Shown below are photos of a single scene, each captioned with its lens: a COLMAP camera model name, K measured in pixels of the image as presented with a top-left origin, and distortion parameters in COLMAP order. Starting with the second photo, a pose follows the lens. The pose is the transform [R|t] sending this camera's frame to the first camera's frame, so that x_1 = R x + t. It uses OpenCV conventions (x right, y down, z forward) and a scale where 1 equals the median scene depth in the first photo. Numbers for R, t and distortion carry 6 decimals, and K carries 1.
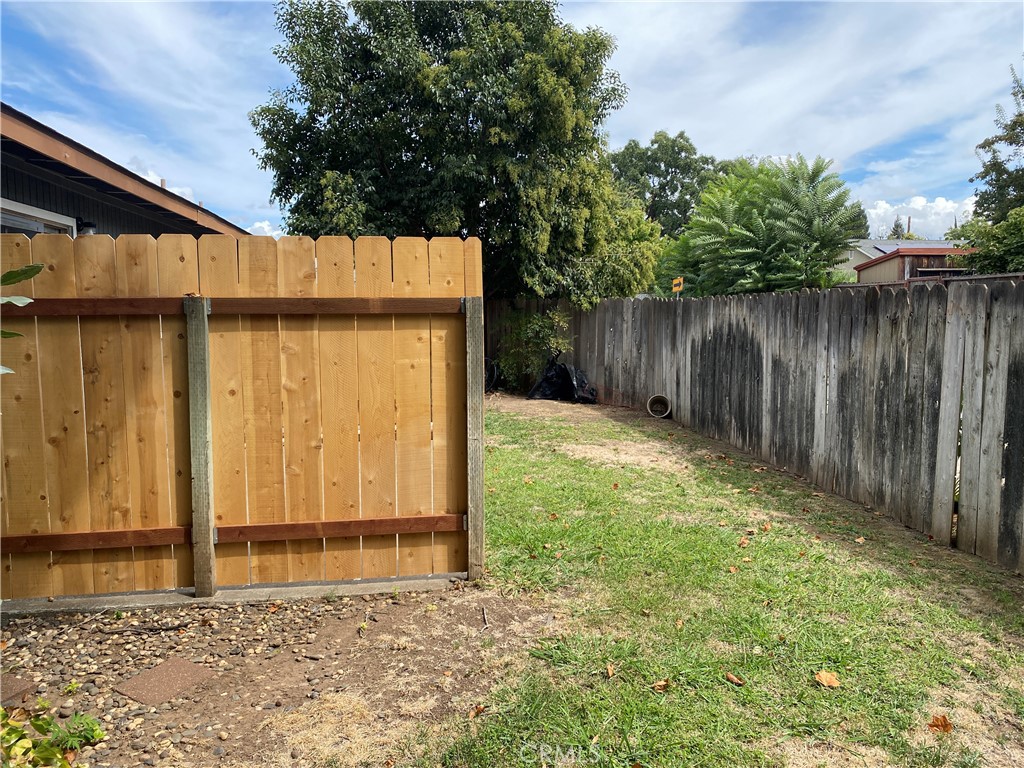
lens RADIAL K [[767.2, 0, 512.0], [0, 767.2, 384.0], [0, 0, 1]] dist [-0.008526, -0.005090]
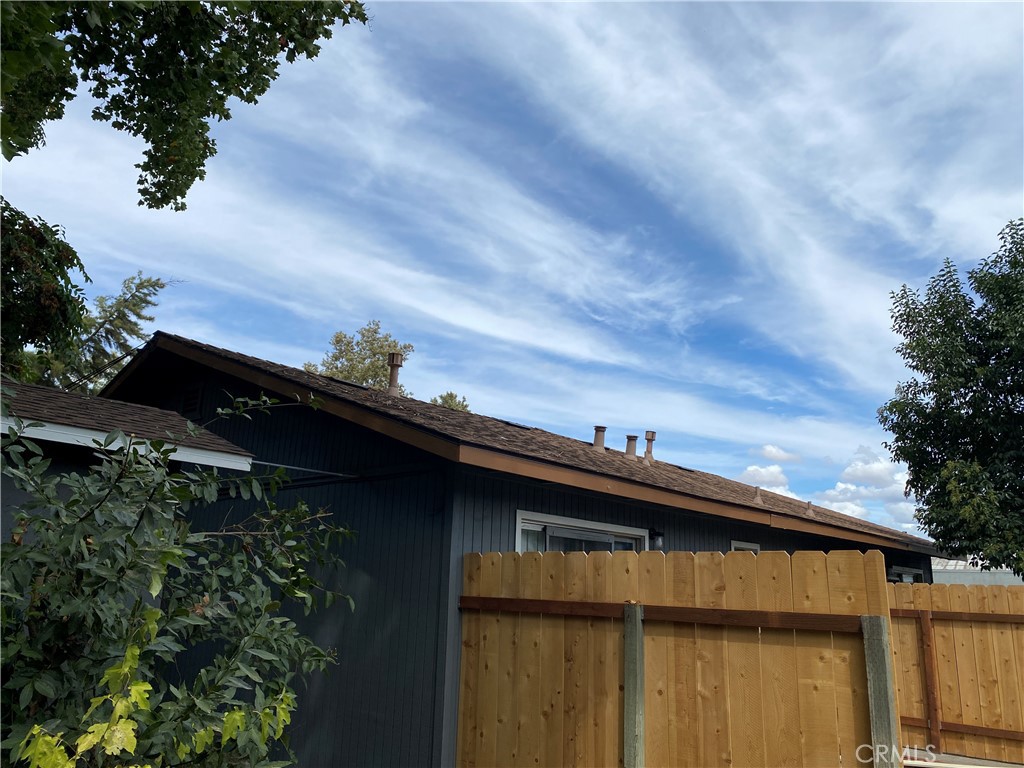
lens RADIAL K [[759.0, 0, 512.0], [0, 759.0, 384.0], [0, 0, 1]] dist [-0.008289, -0.005402]
pose [[0.629320, -0.175828, -0.756995, 0.418657], [-0.111073, 0.943720, -0.311538, -0.045433], [0.769168, 0.280139, 0.574372, 0.066508]]
